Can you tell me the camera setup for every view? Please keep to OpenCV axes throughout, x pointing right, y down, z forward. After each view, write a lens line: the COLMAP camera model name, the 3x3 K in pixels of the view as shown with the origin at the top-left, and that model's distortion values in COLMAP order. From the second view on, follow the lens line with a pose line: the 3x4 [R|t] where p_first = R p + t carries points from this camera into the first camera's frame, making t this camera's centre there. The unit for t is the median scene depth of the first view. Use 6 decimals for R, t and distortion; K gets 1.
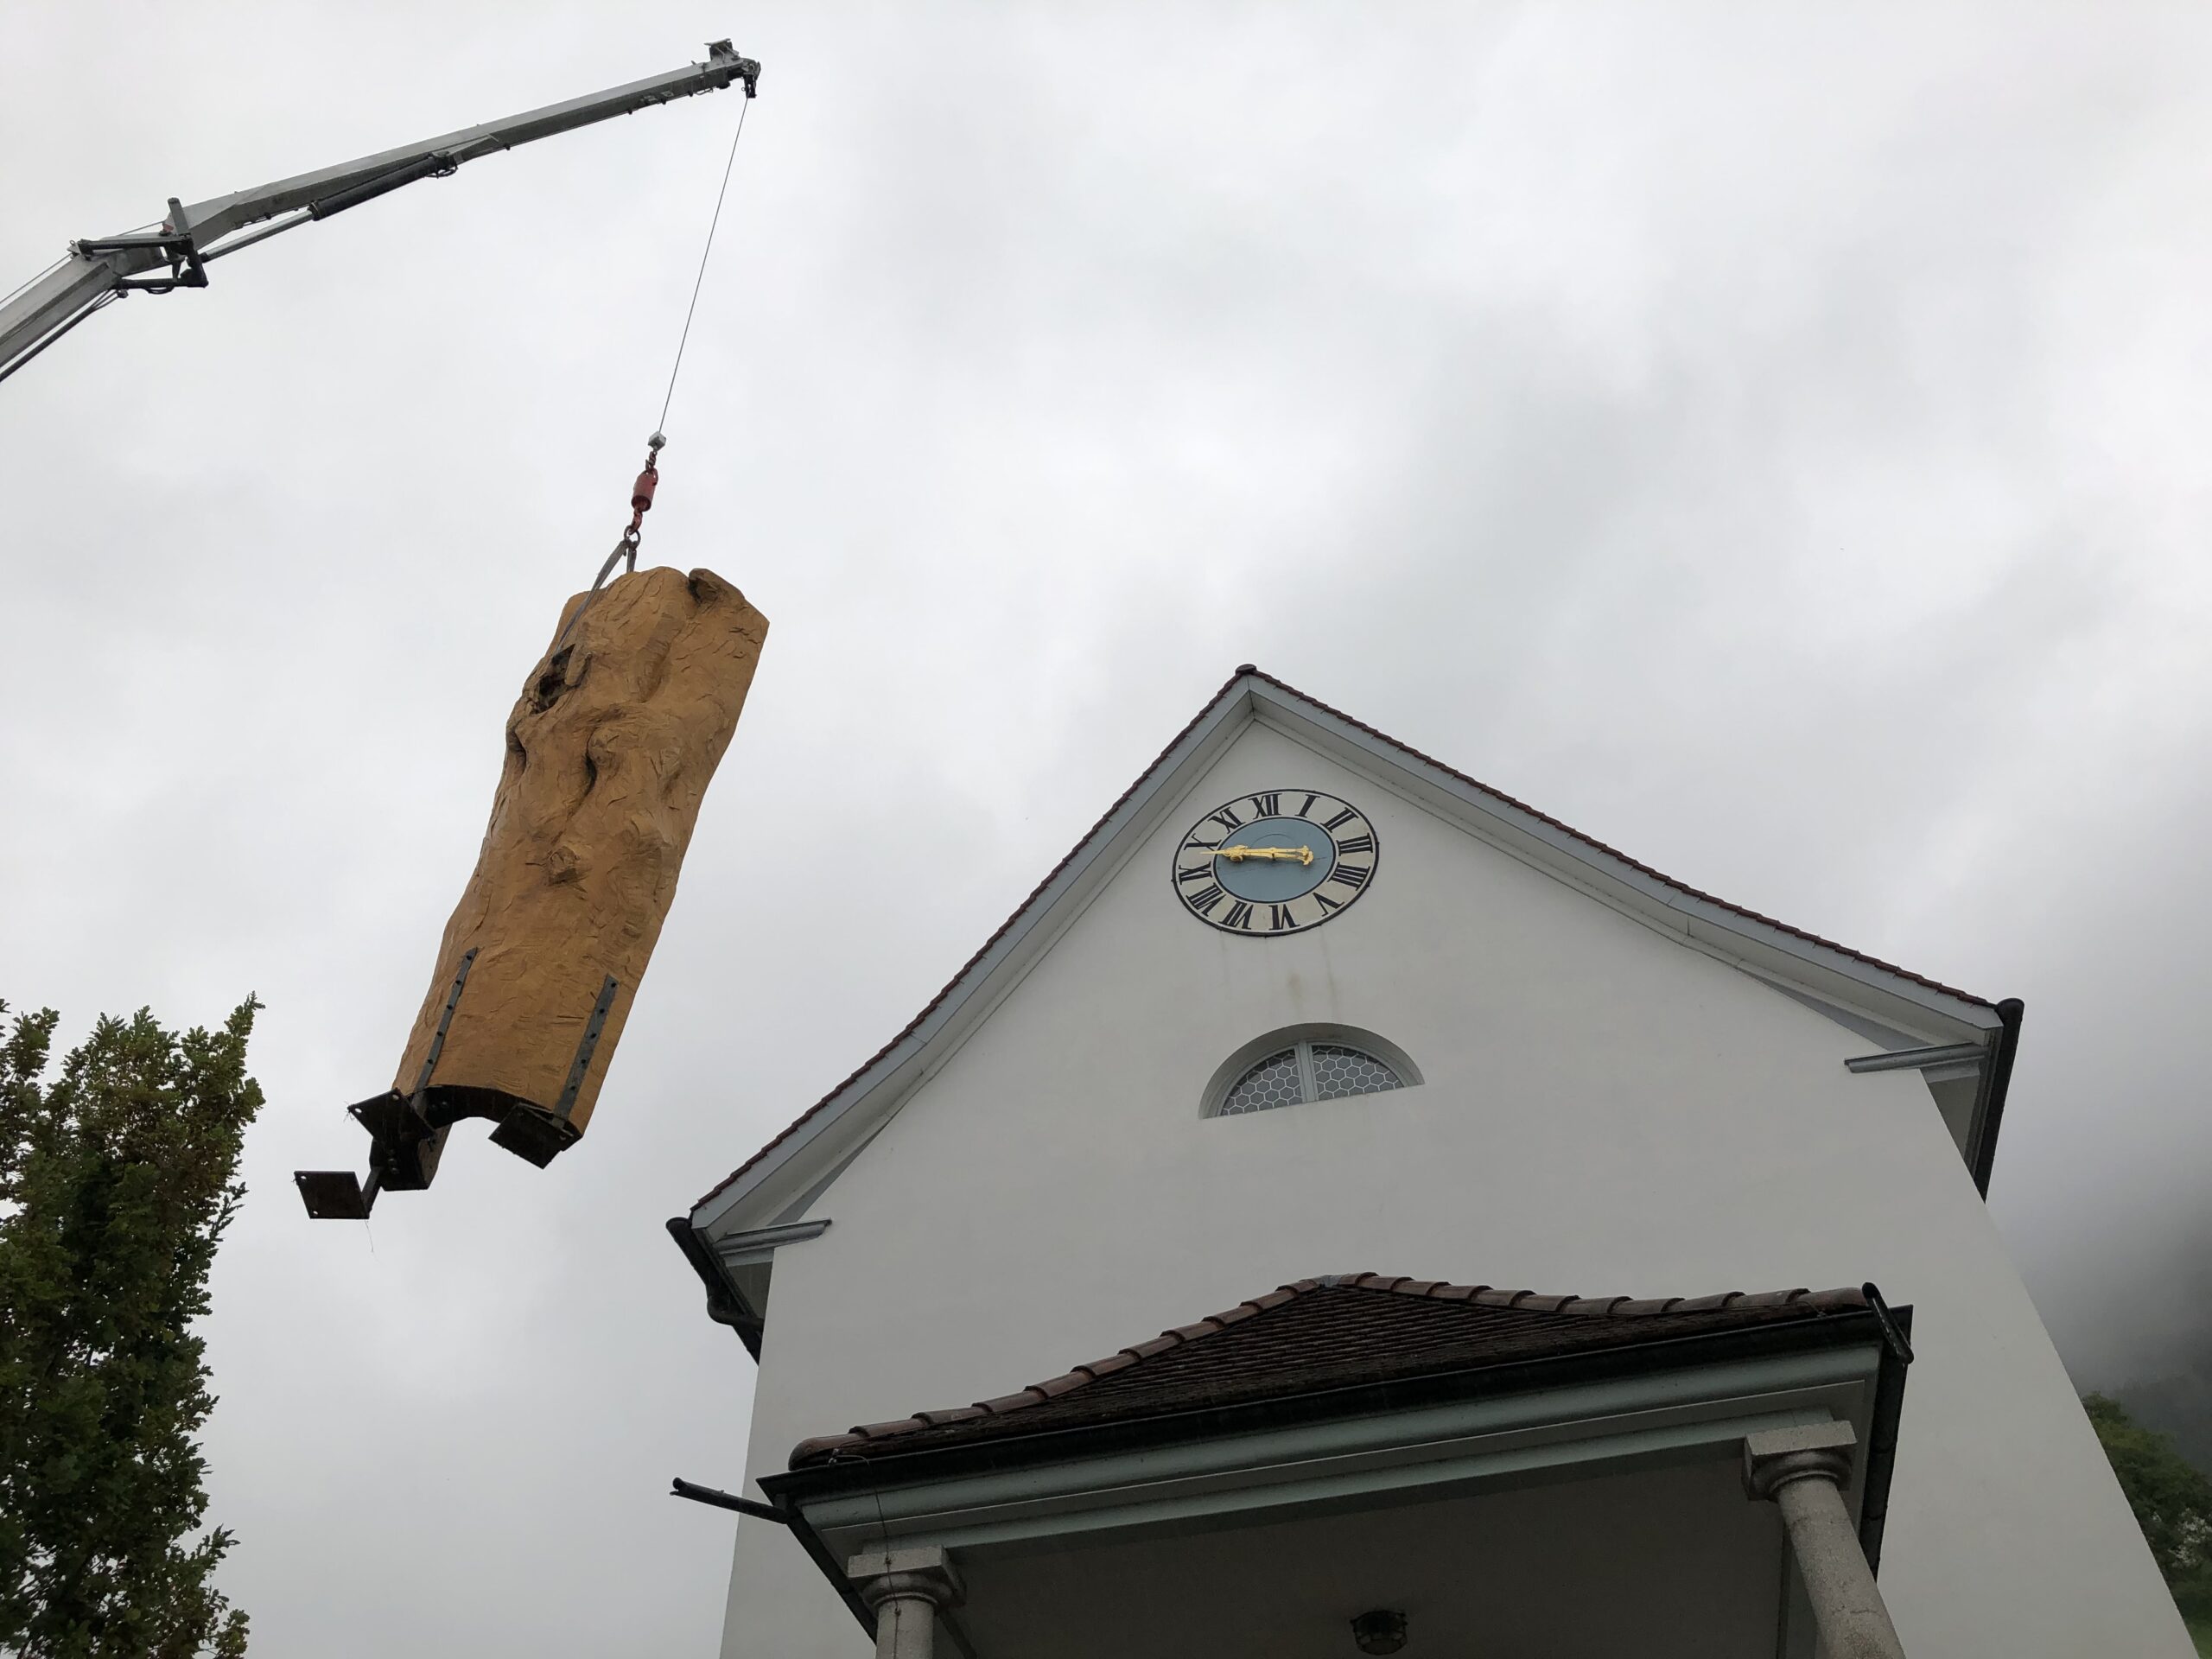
lens RADIAL K [[1842.0, 0, 1080.9], [0, 1842.0, 813.1], [0, 0, 1]] dist [0.056535, -0.041803]
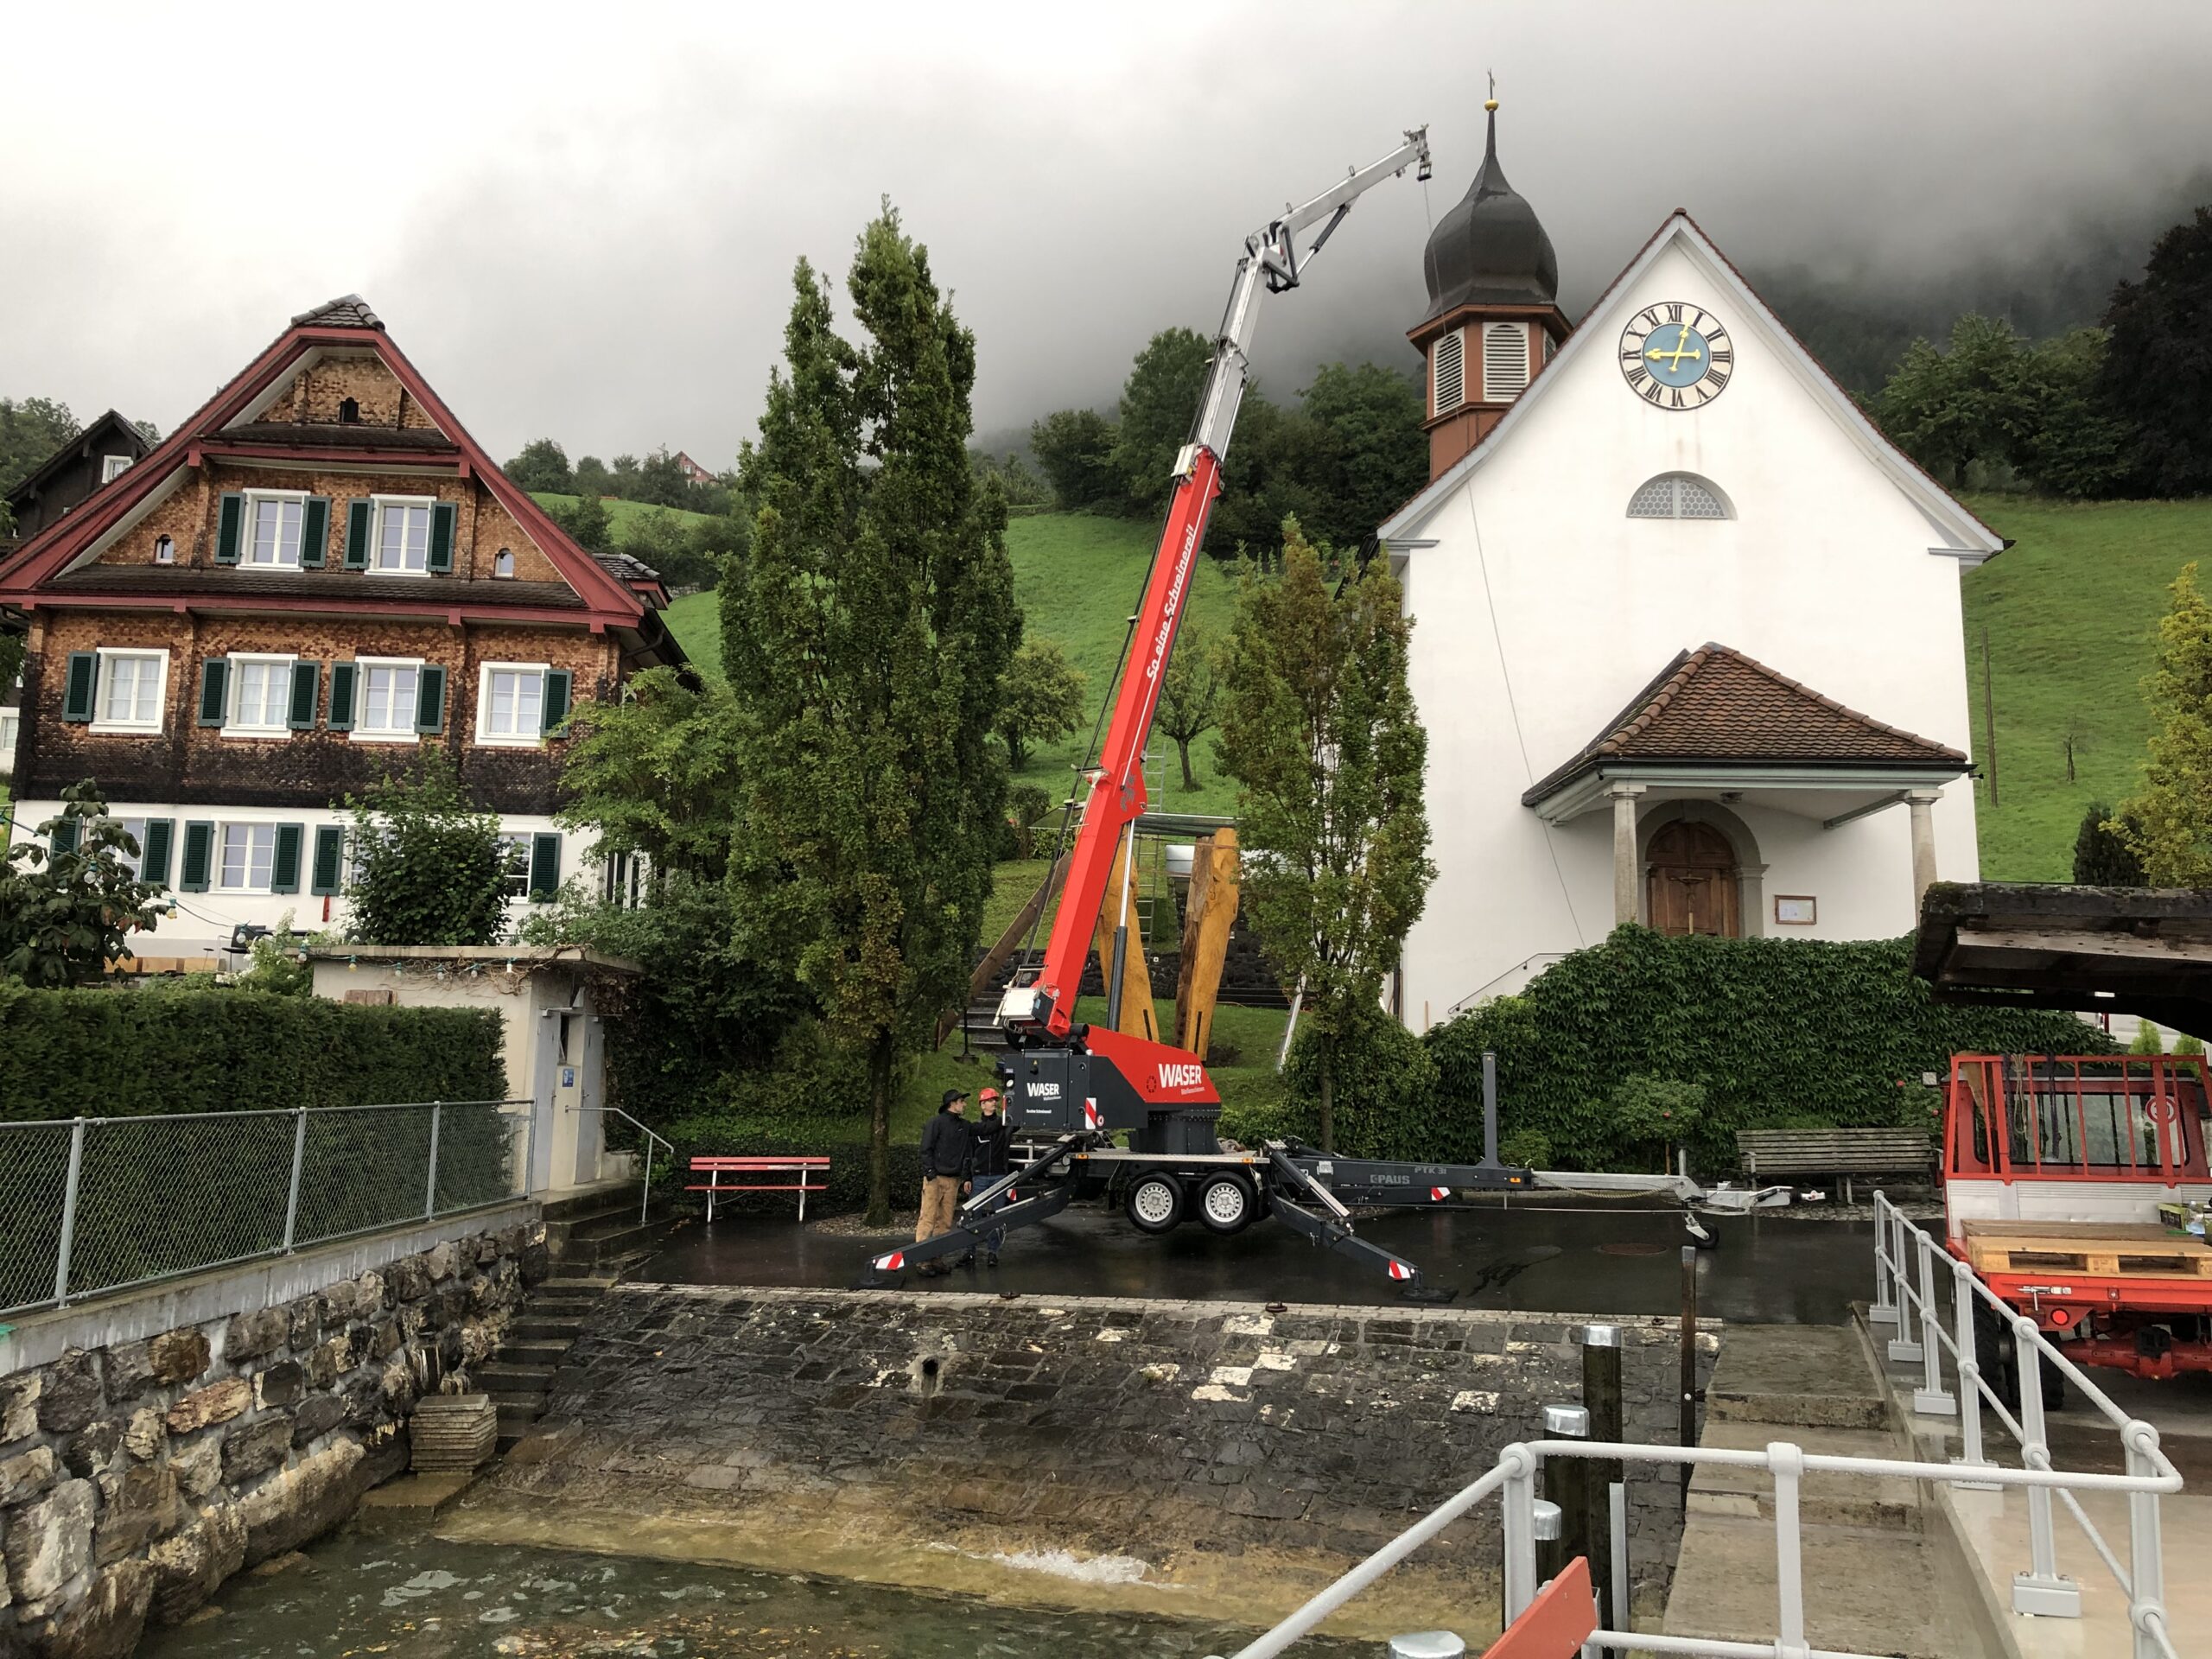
lens RADIAL K [[1842.0, 0, 1118.8], [0, 1842.0, 827.9], [0, 0, 1]] dist [0.056535, -0.041803]
pose [[0.970370, 0.078216, 0.228613, -0.838613], [-0.202701, 0.778476, 0.594044, -0.609003], [-0.131506, -0.622782, 0.771264, -0.647795]]
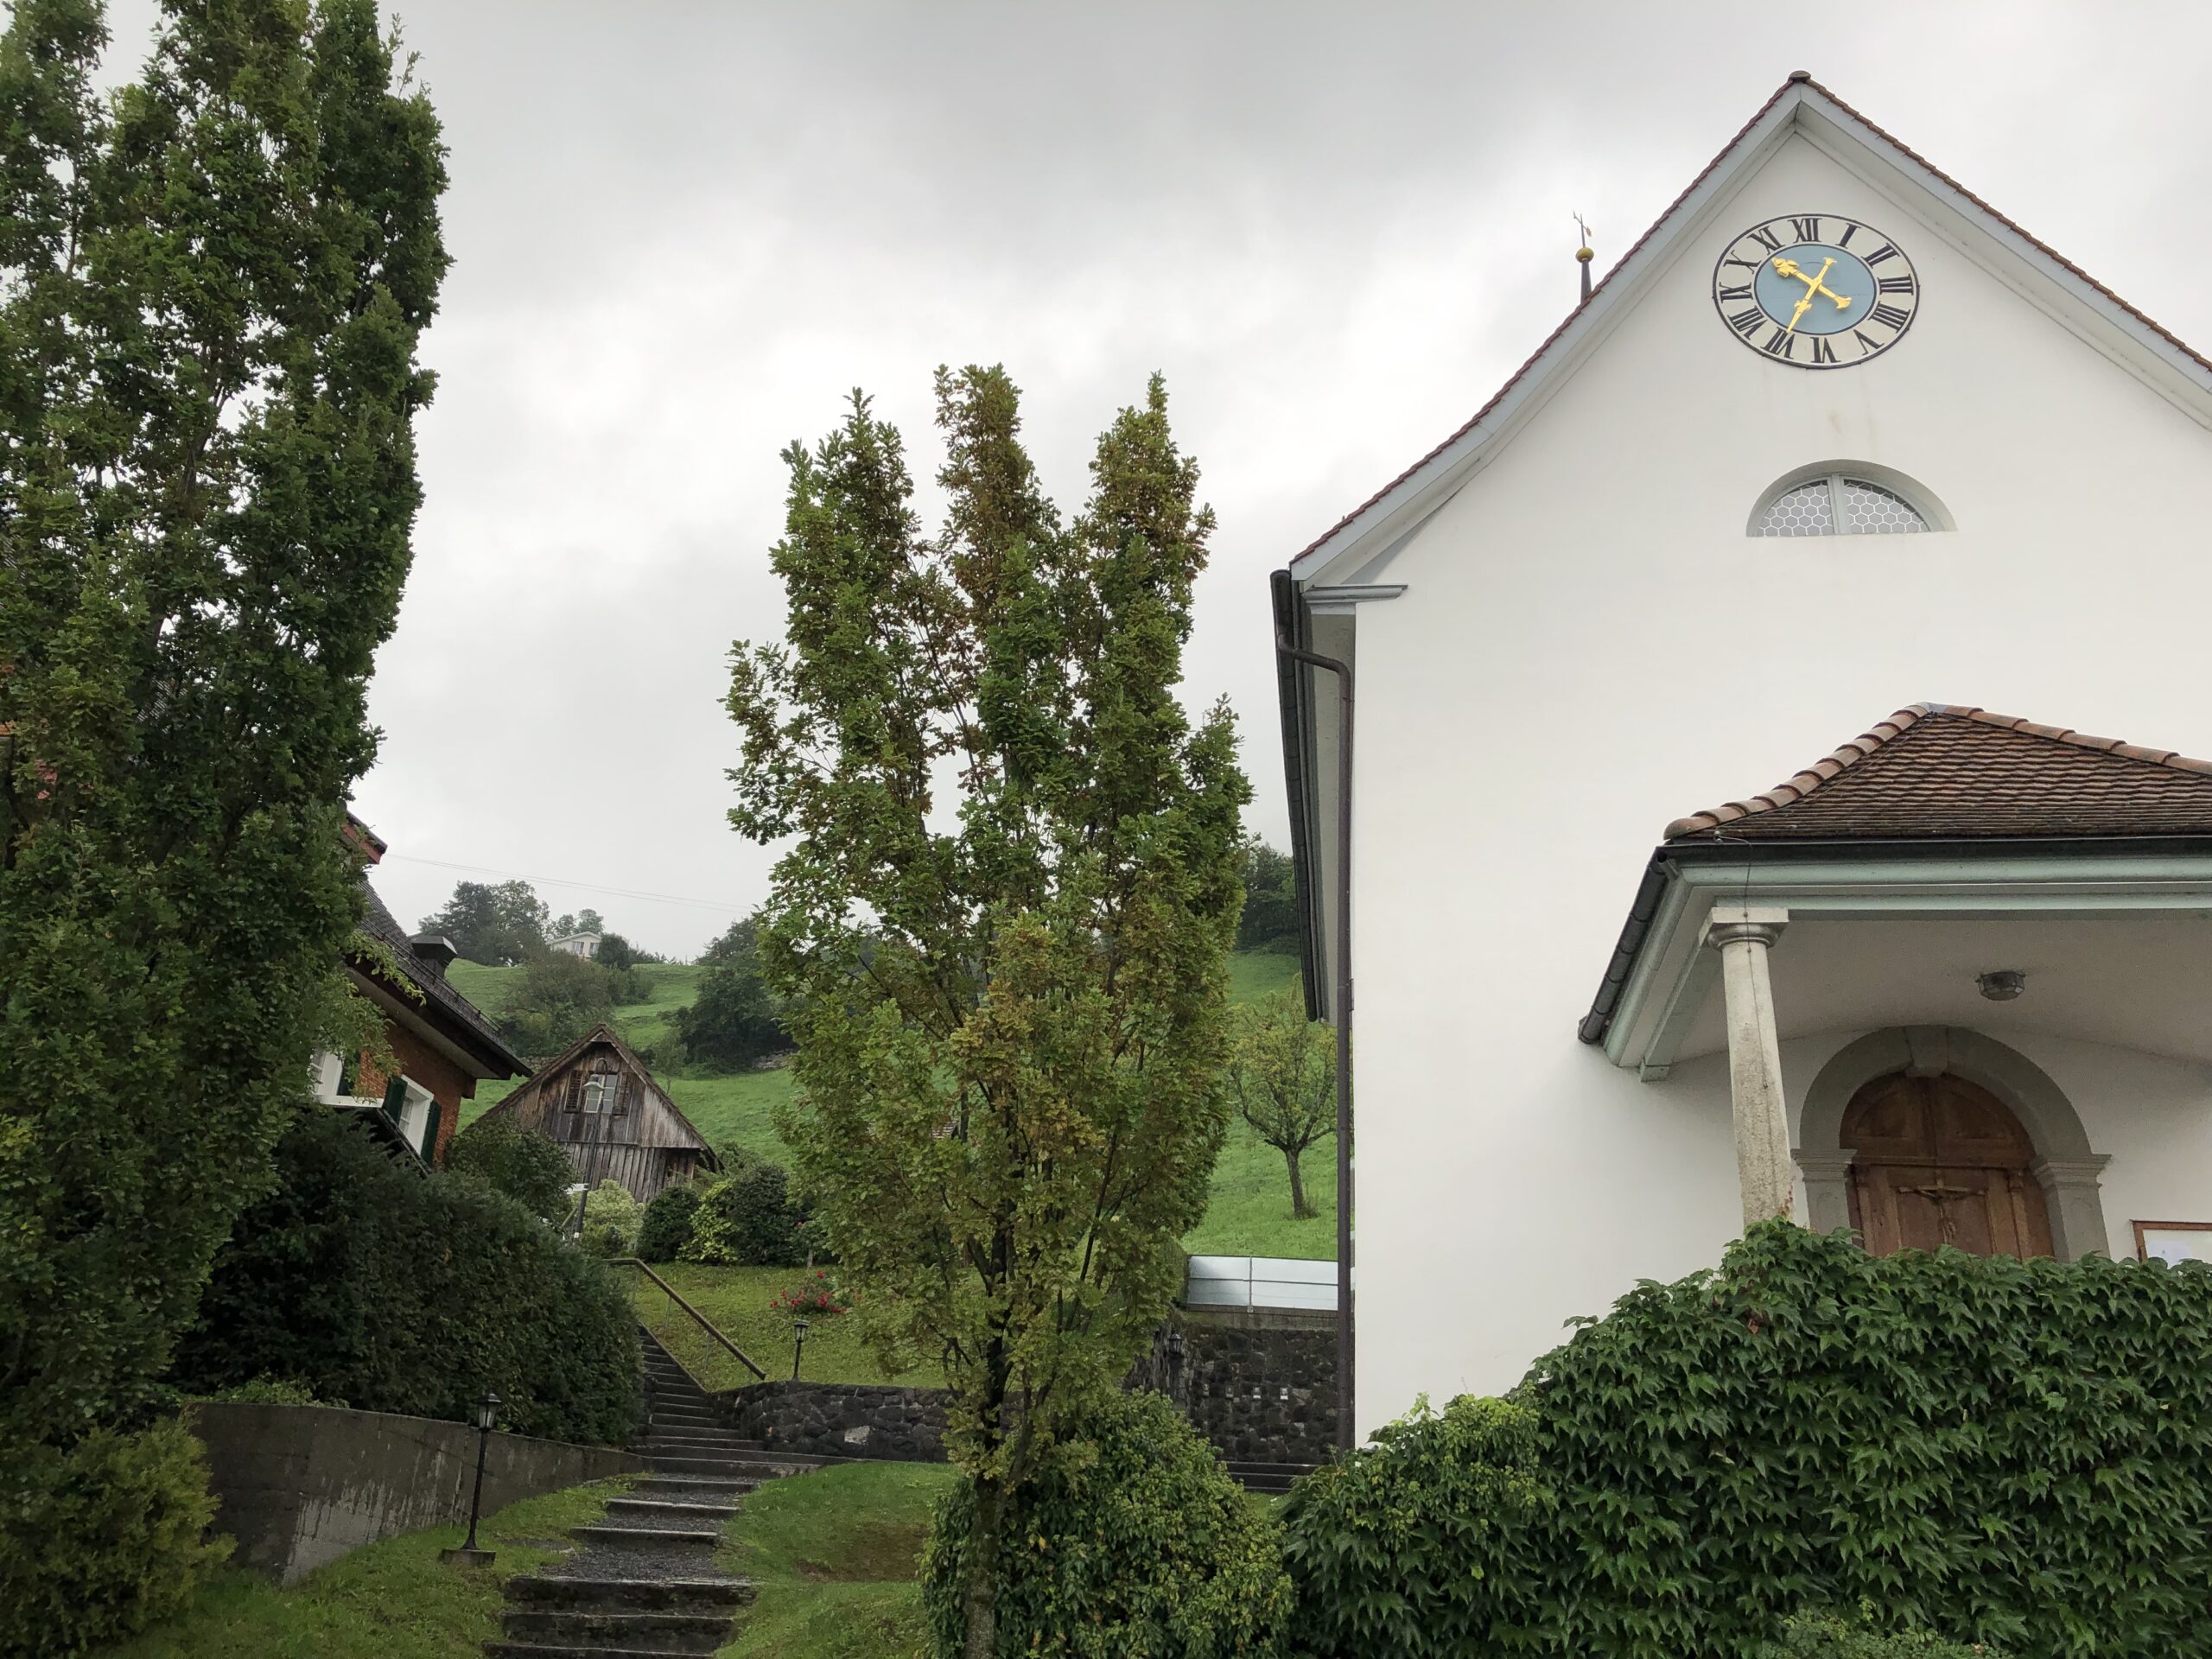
lens RADIAL K [[1842.0, 0, 1121.2], [0, 1842.0, 817.7], [0, 0, 1]] dist [0.056535, -0.041803]
pose [[0.991748, 0.106243, 0.071750, -0.346471], [-0.125727, 0.915453, 0.382281, -0.057451], [-0.025069, -0.388148, 0.921256, -0.092991]]
